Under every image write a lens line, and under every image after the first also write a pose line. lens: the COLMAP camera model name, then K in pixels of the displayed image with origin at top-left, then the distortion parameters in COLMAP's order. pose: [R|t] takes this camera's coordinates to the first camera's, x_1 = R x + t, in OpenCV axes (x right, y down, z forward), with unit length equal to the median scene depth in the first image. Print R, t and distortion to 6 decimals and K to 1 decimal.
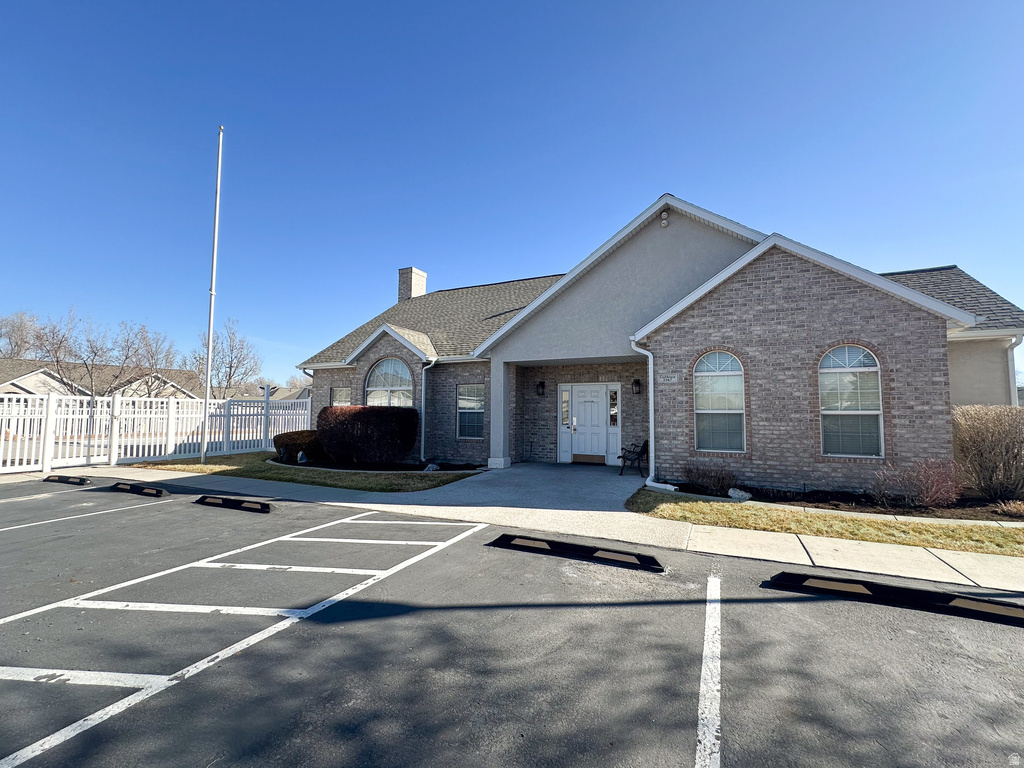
lens RADIAL K [[433.7, 0, 512.0], [0, 433.7, 384.0], [0, 0, 1]] dist [0.000781, 0.000225]
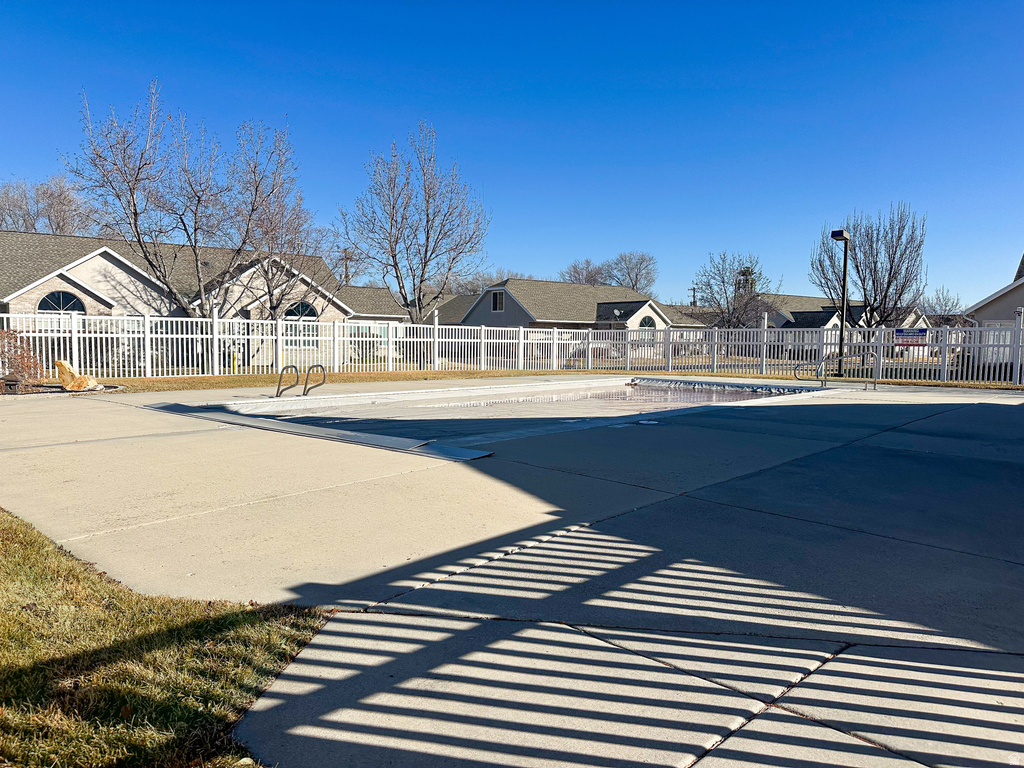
lens RADIAL K [[710.9, 0, 512.0], [0, 710.9, 384.0], [0, 0, 1]] dist [0.049099, -0.002787]
pose [[0.955207, 0.037034, -0.293614, -0.318697], [-0.000056, 0.992162, 0.124960, 0.022503], [0.295940, -0.119346, 0.947722, 0.273162]]
